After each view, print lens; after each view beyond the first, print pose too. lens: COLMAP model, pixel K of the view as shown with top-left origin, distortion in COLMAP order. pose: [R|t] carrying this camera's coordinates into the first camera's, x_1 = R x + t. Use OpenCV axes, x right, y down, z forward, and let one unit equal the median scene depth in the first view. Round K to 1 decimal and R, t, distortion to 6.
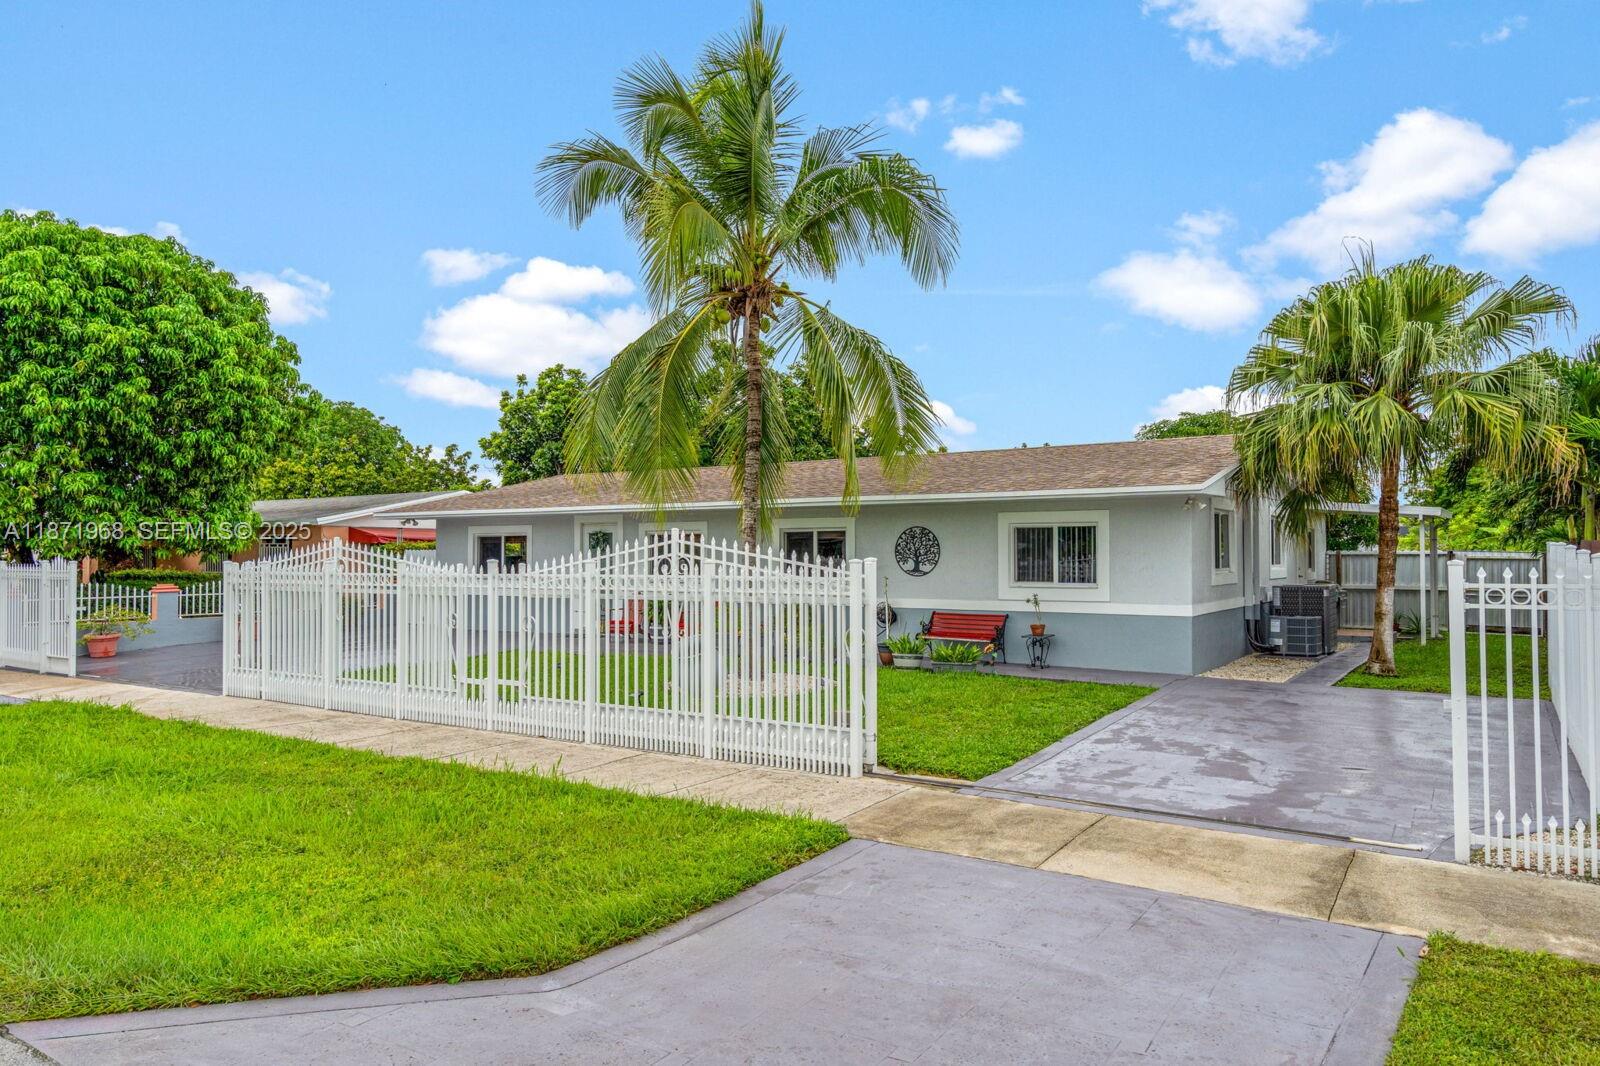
lens RADIAL K [[1030.1, 0, 798.2], [0, 1030.1, 532.7], [0, 0, 1]] dist [-0.003672, -0.004852]
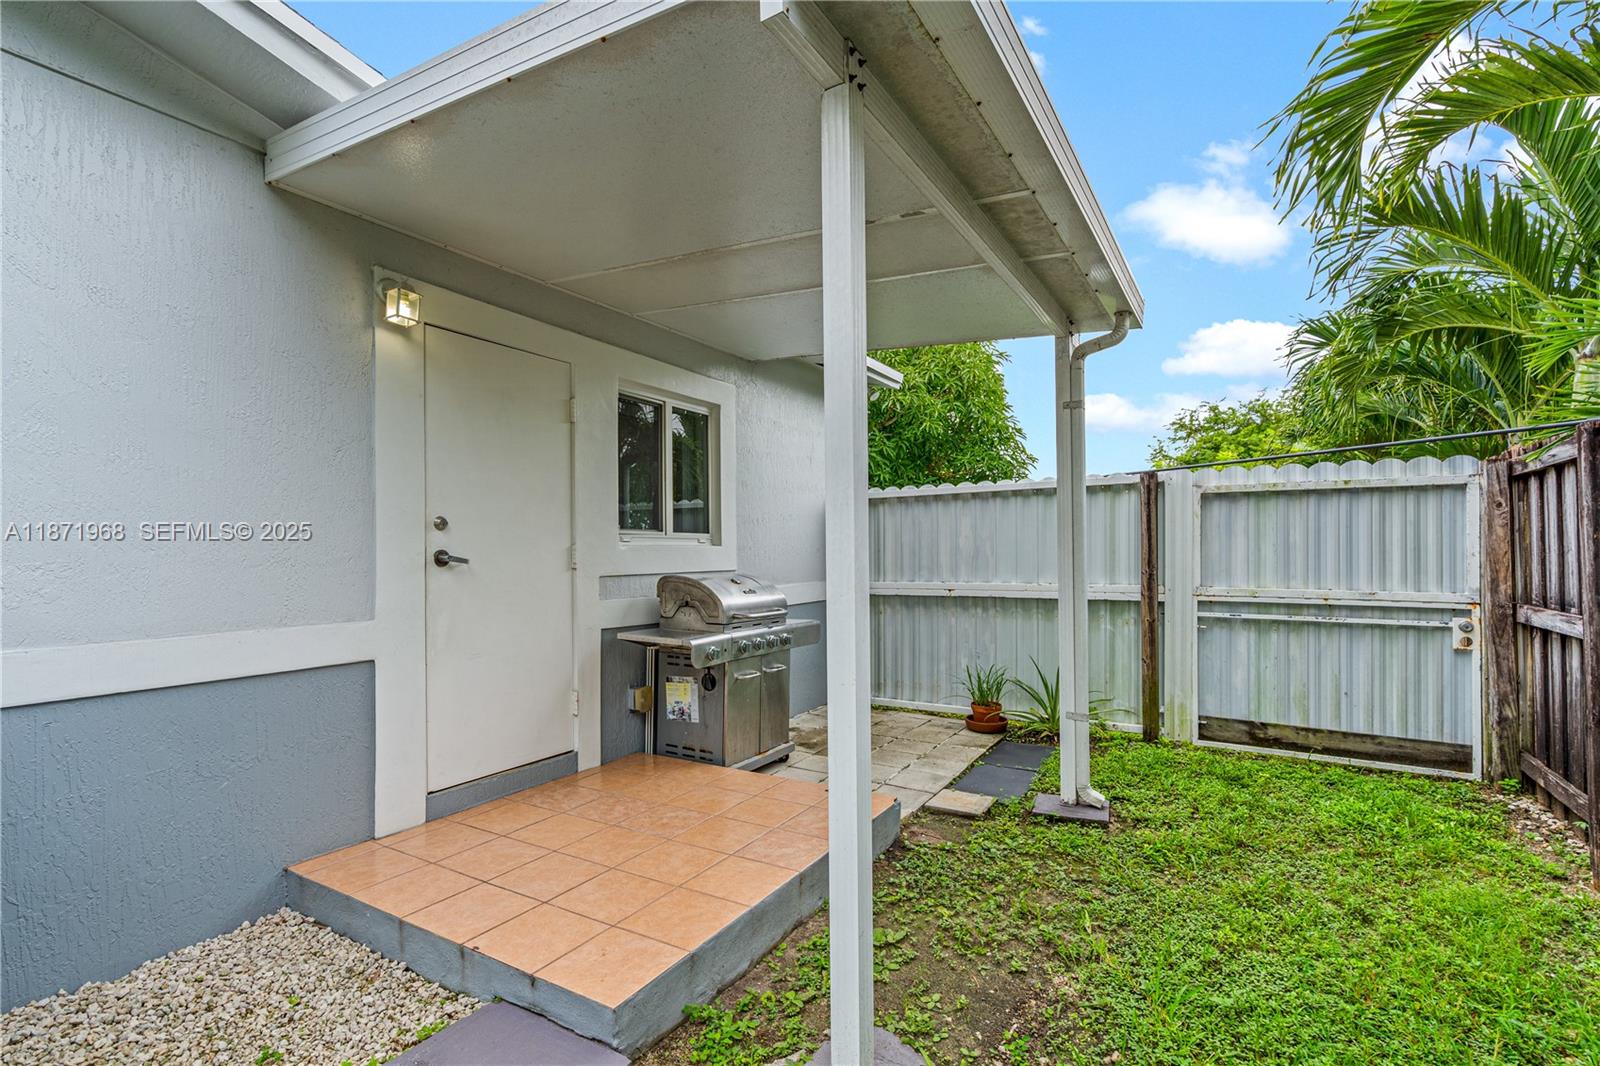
lens RADIAL K [[737.4, 0, 800.4], [0, 737.4, 547.9], [0, 0, 1]] dist [-0.004350, 0.002666]
pose [[0.997428, -0.010460, 0.070912, 0.716909], [0.009340, 0.999827, 0.016104, 0.049880], [-0.071069, -0.015400, 0.997353, 1.096504]]
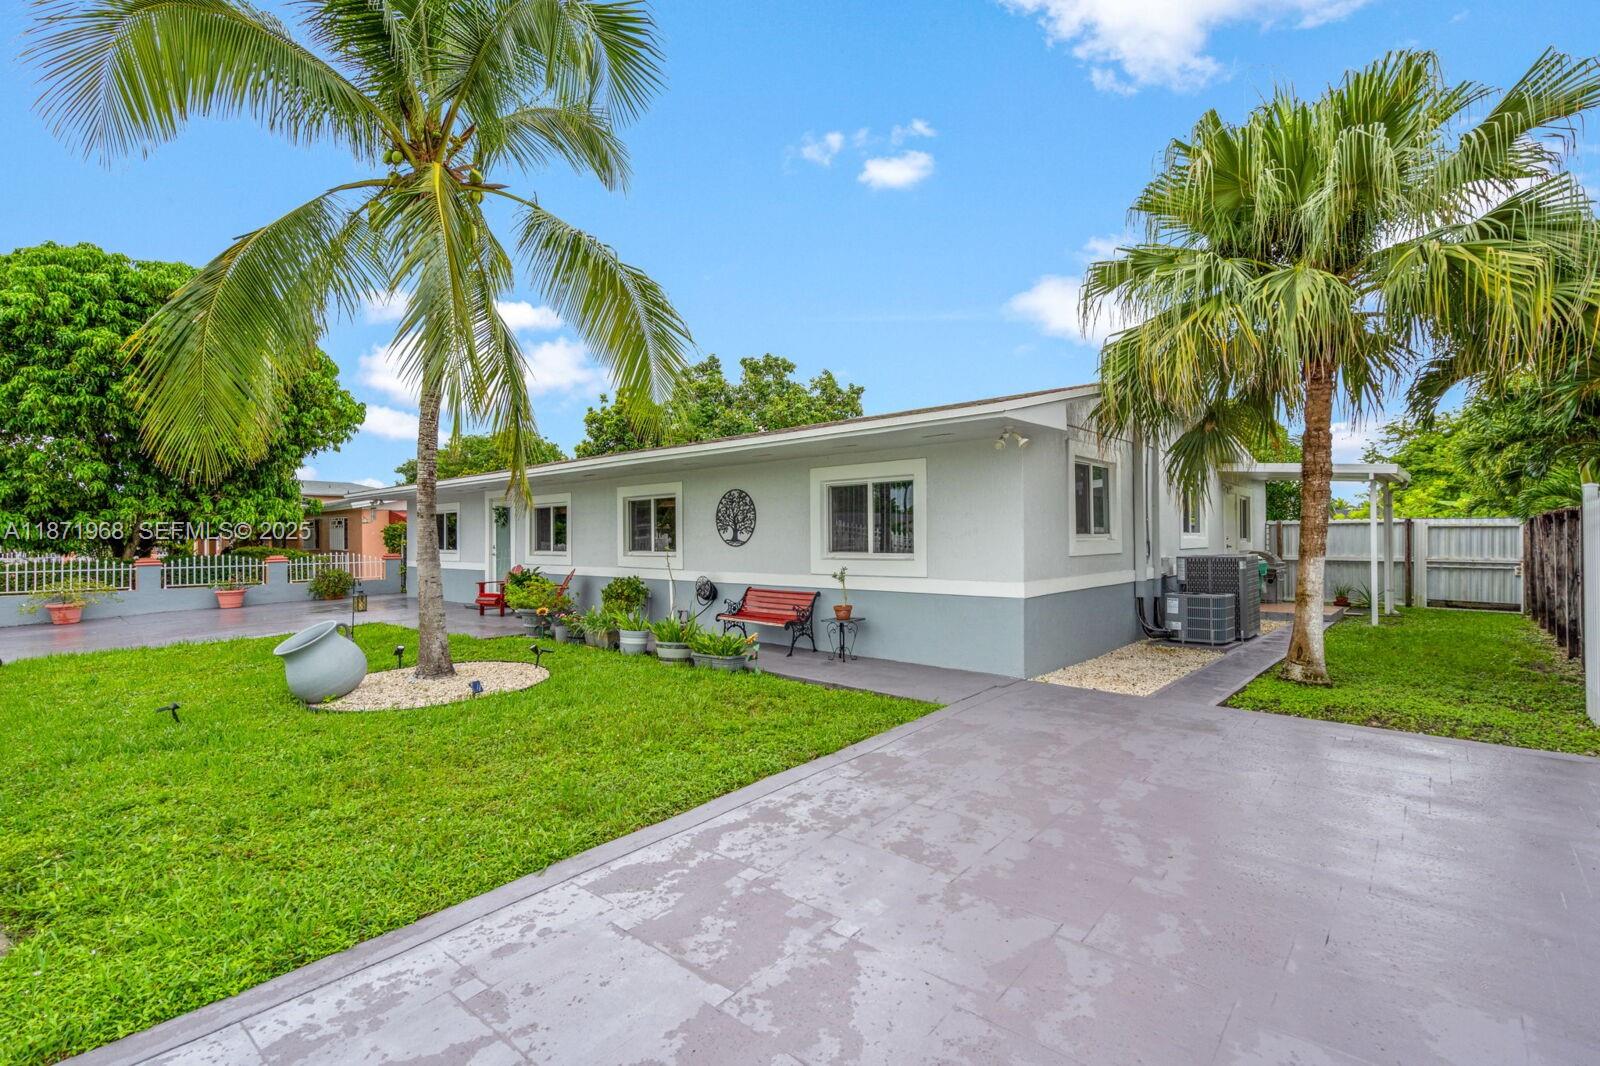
lens RADIAL K [[711.1, 0, 801.4], [0, 711.1, 534.1], [0, 0, 1]] dist [-0.012434, 0.000306]
pose [[0.989985, -0.006679, -0.141015, 0.259312], [0.009011, 0.999833, 0.015901, 0.023030], [0.140885, -0.017012, 0.989880, 0.417163]]
